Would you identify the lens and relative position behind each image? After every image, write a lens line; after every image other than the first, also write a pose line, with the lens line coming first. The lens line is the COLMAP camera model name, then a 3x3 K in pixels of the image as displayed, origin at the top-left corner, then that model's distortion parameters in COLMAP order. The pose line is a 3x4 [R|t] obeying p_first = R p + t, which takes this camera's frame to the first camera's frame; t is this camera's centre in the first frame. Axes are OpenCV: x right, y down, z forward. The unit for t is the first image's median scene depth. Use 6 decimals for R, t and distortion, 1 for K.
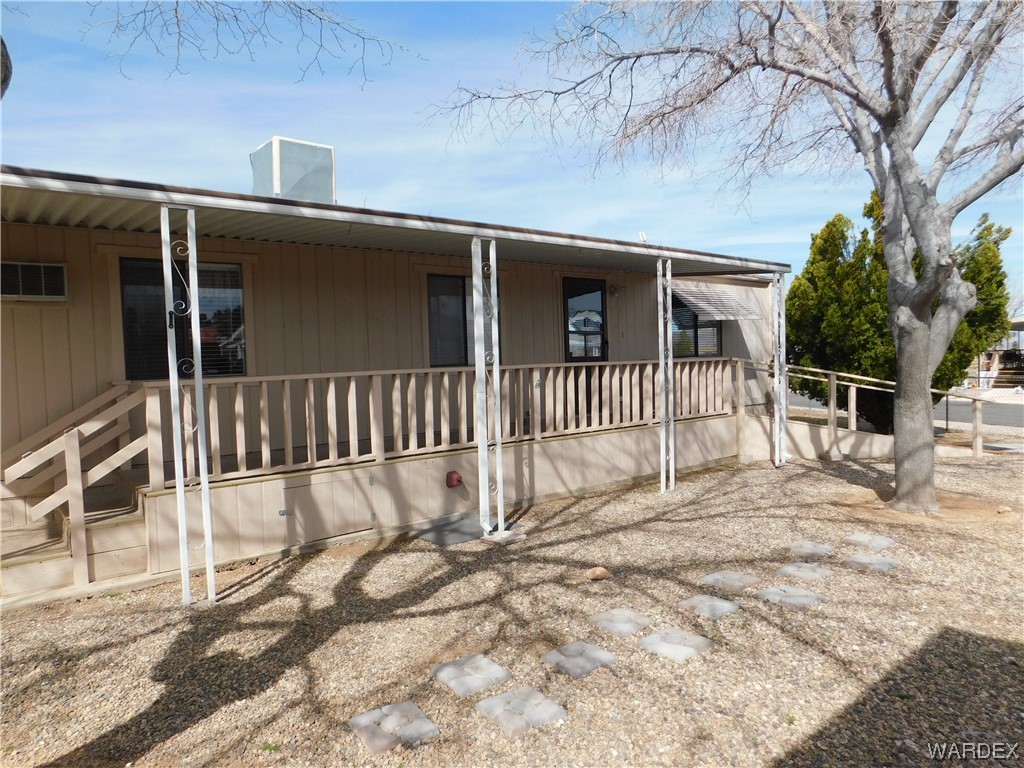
lens RADIAL K [[677.9, 0, 512.0], [0, 677.9, 384.0], [0, 0, 1]] dist [-0.074014, 0.061671]
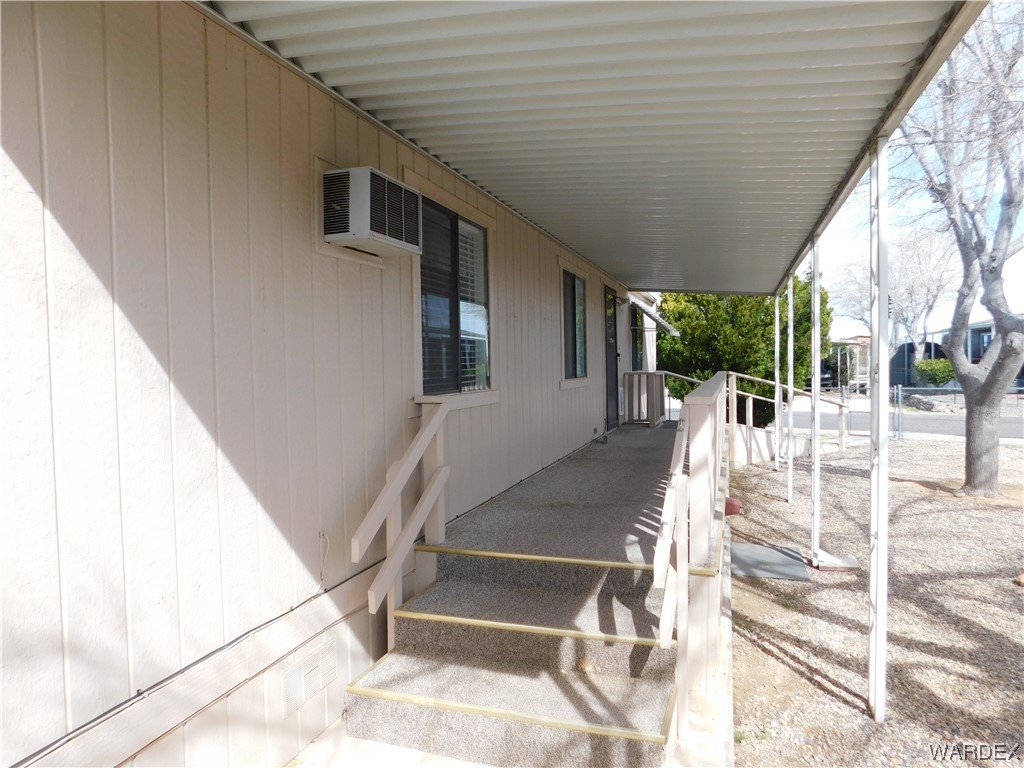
lens RADIAL K [[677.9, 0, 512.0], [0, 677.9, 384.0], [0, 0, 1]] dist [-0.074014, 0.061671]
pose [[0.854323, -0.000233, 0.519742, -1.002269], [0.011957, 0.999744, -0.019206, -0.006133], [-0.519604, 0.022623, 0.854108, 0.509093]]
